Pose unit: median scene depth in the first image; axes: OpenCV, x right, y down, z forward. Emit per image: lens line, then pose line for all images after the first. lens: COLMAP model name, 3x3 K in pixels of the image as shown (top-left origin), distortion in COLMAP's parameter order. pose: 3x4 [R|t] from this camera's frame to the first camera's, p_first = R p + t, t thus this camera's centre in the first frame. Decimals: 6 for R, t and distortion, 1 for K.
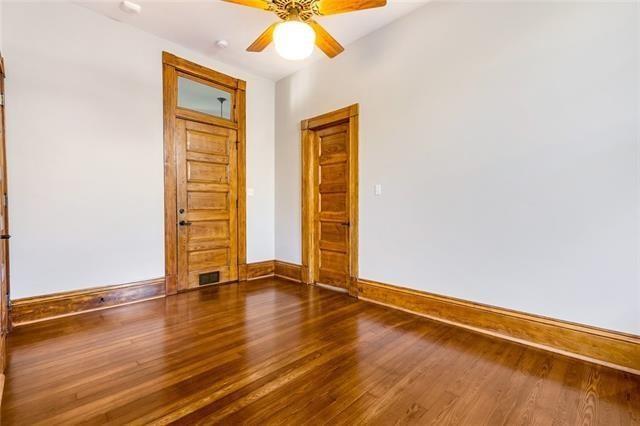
lens RADIAL K [[286.8, 0, 318.7], [0, 286.8, 209.4], [0, 0, 1]] dist [0.000388, 0.000036]
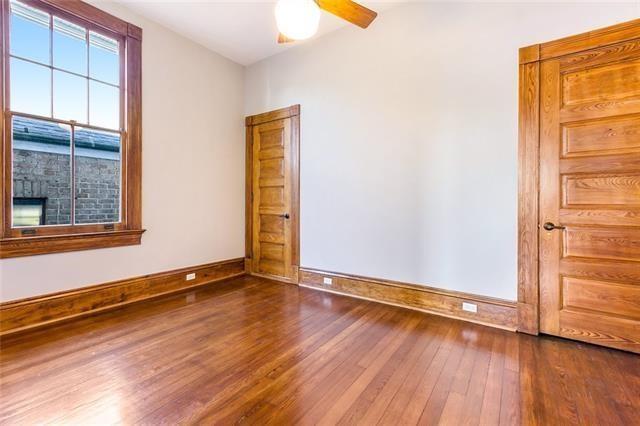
lens RADIAL K [[286.8, 0, 318.7], [0, 286.8, 209.4], [0, 0, 1]] dist [0.000388, 0.000036]
pose [[-0.983733, 0.002877, -0.179614, 0.009283], [-0.000002, 0.999872, 0.016029, 0.013813], [0.179637, 0.015768, -0.983606, 2.014684]]
